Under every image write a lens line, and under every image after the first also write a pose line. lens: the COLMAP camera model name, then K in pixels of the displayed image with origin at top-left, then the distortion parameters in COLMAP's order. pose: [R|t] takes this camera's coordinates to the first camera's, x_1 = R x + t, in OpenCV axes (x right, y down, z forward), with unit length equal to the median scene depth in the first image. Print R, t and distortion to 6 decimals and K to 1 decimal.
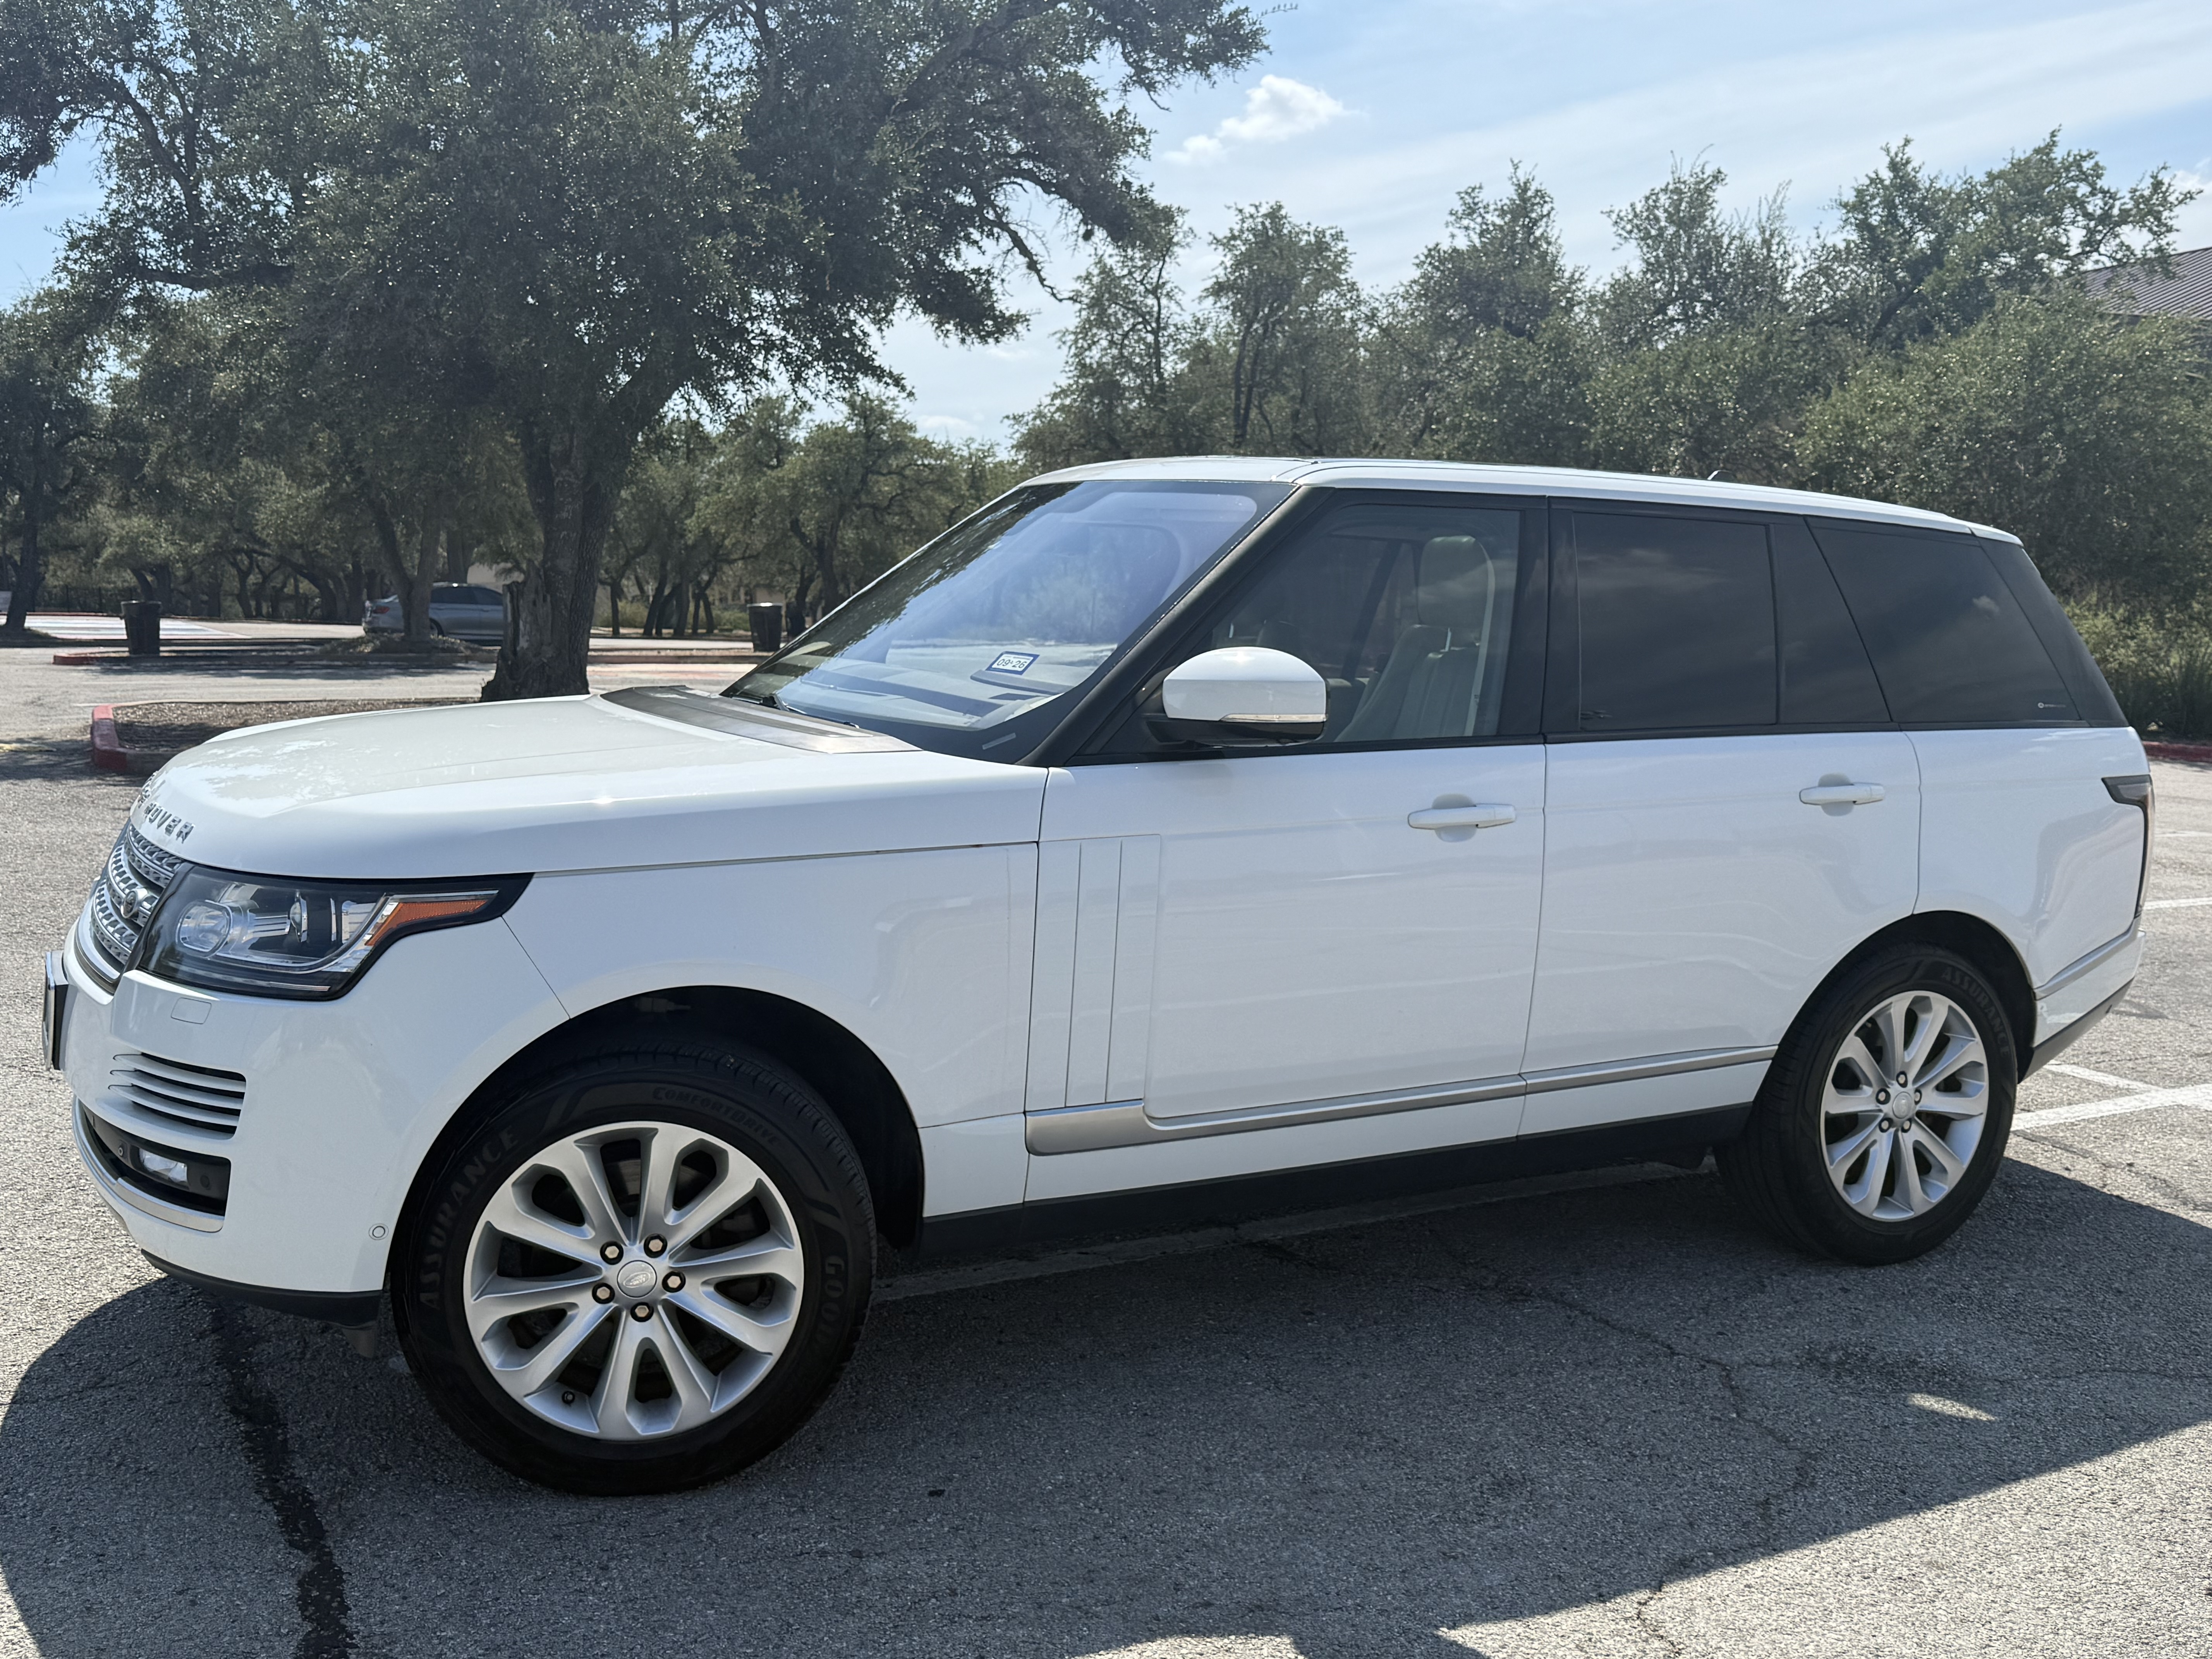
lens RADIAL K [[2105.6, 0, 1106.0], [0, 2105.6, 829.5], [0, 0, 1]] dist [0.149797, -0.295333]
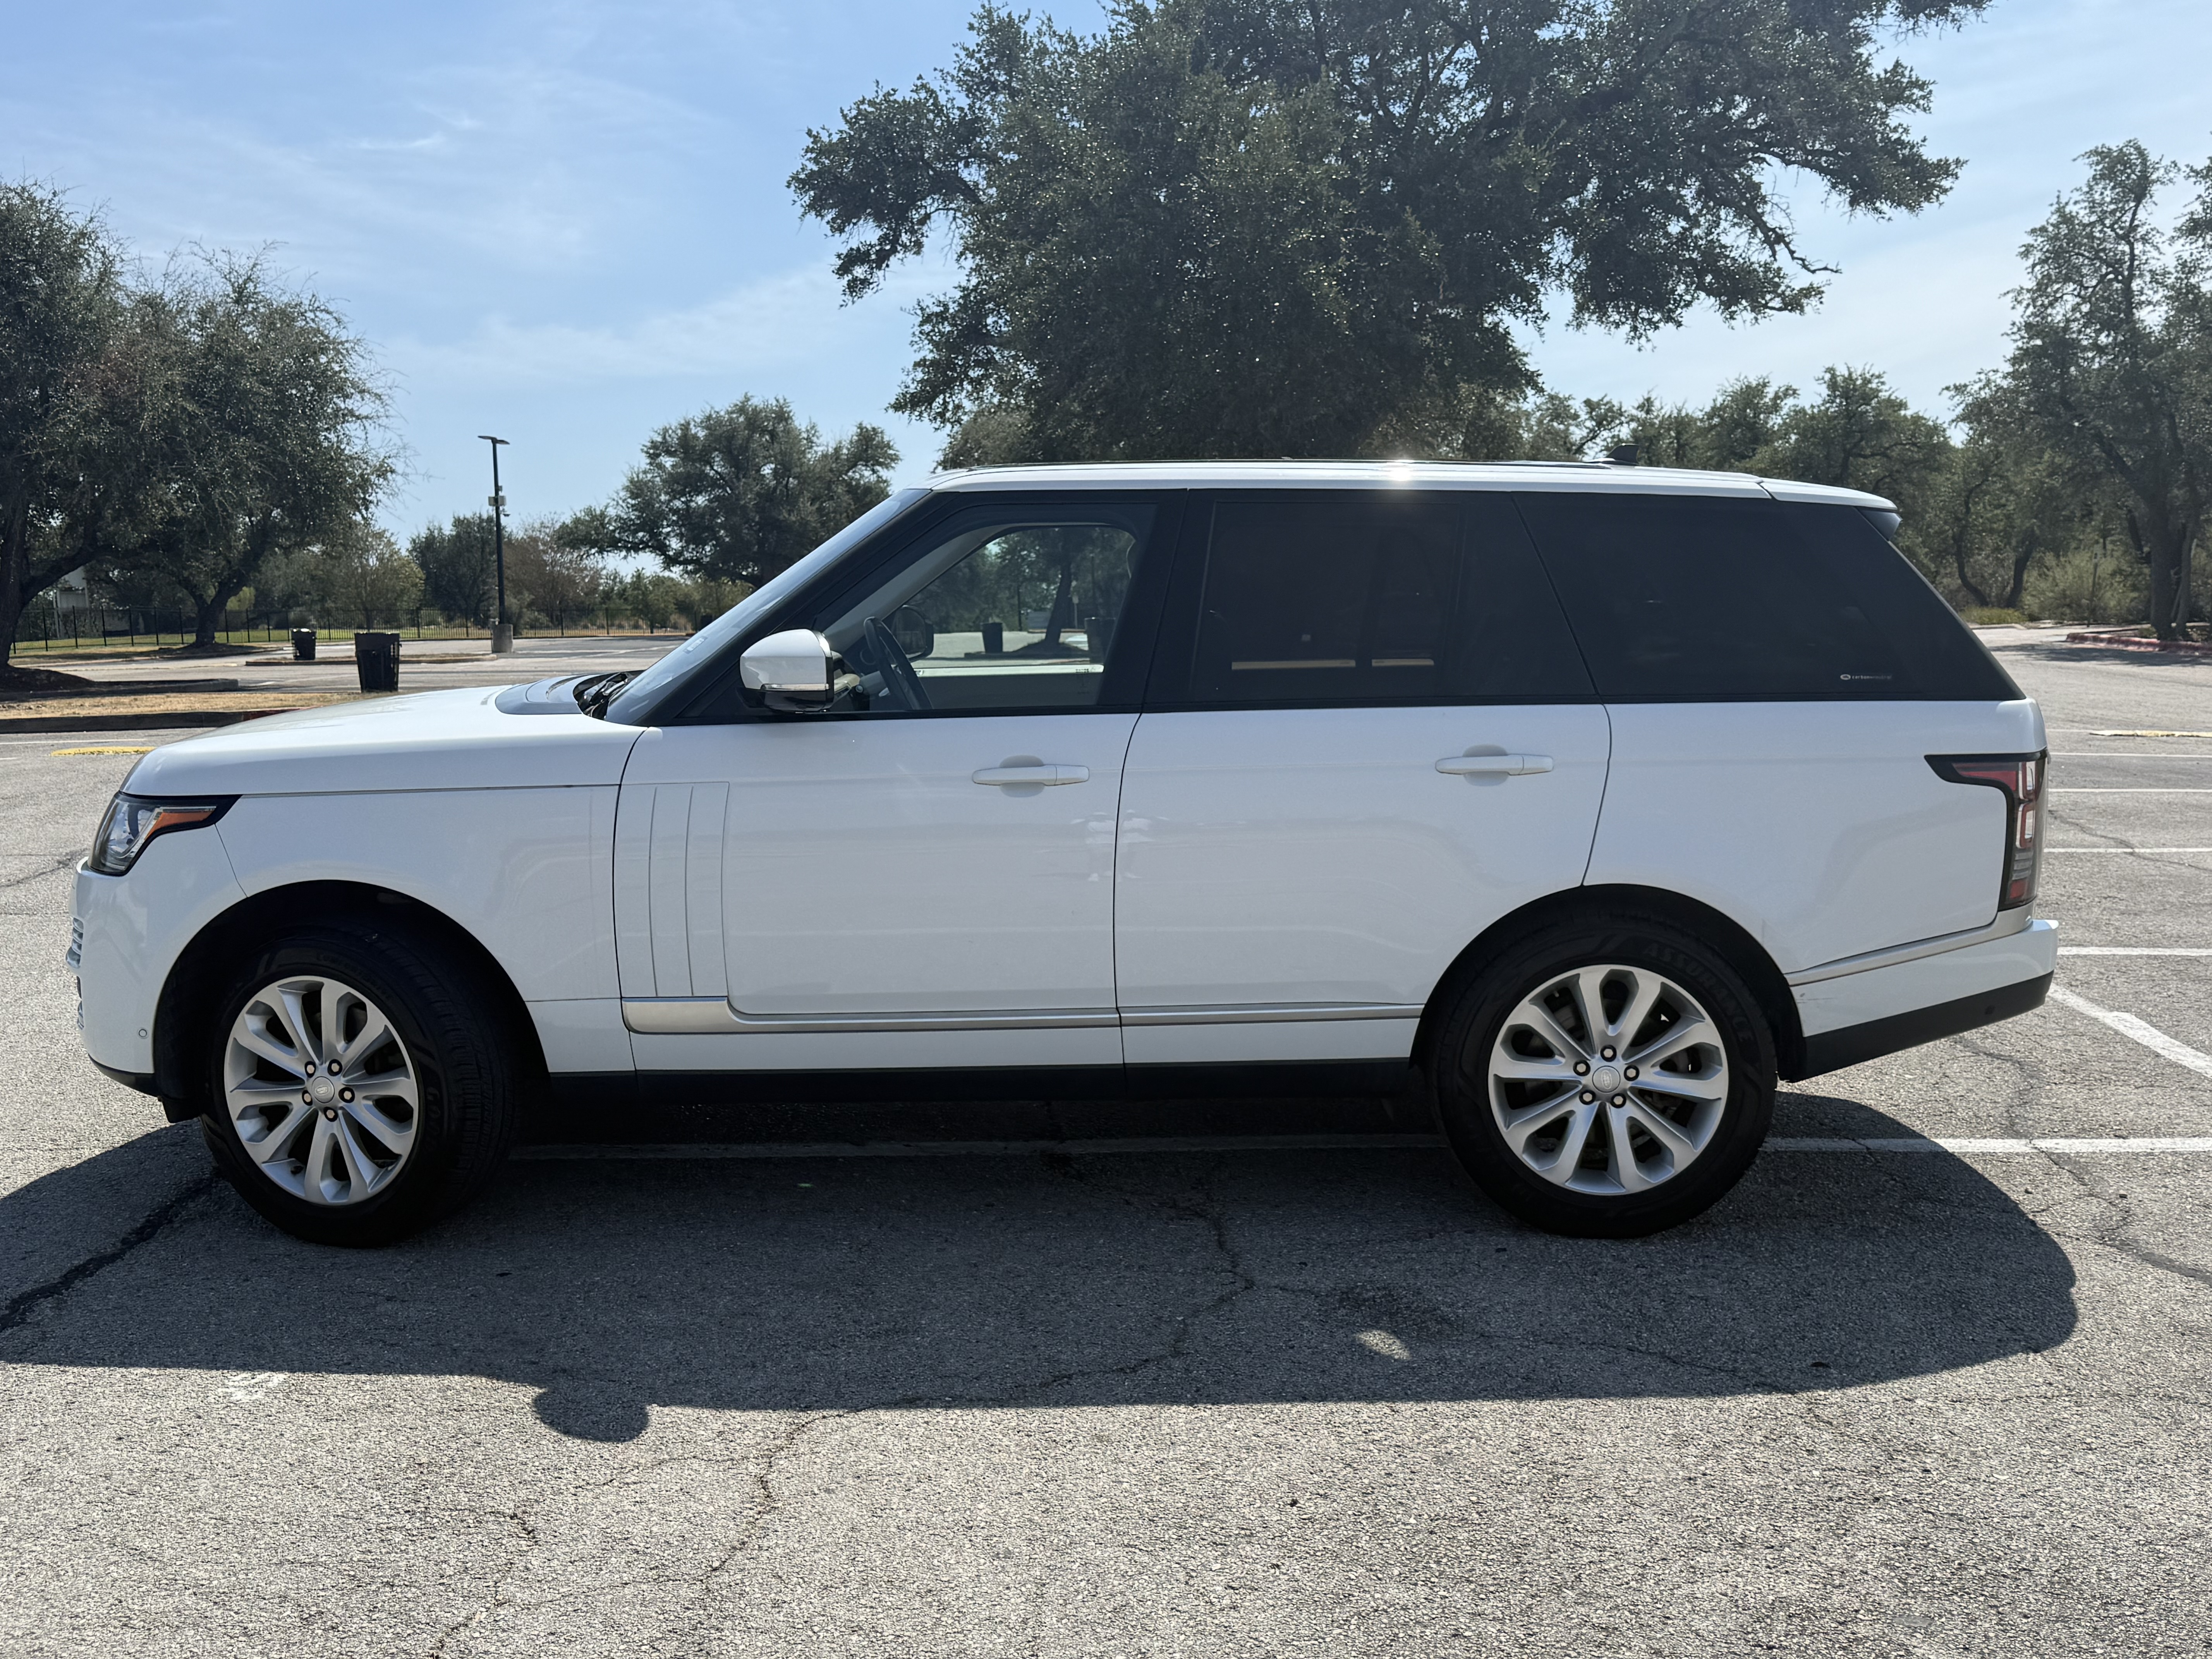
lens RADIAL K [[2105.6, 0, 1106.0], [0, 2105.6, 829.5], [0, 0, 1]] dist [0.149797, -0.295333]
pose [[0.870949, 0.027131, -0.490623, 0.684479], [-0.027220, 0.999605, 0.006958, 0.012558], [0.490618, 0.007295, 0.871344, 0.021812]]
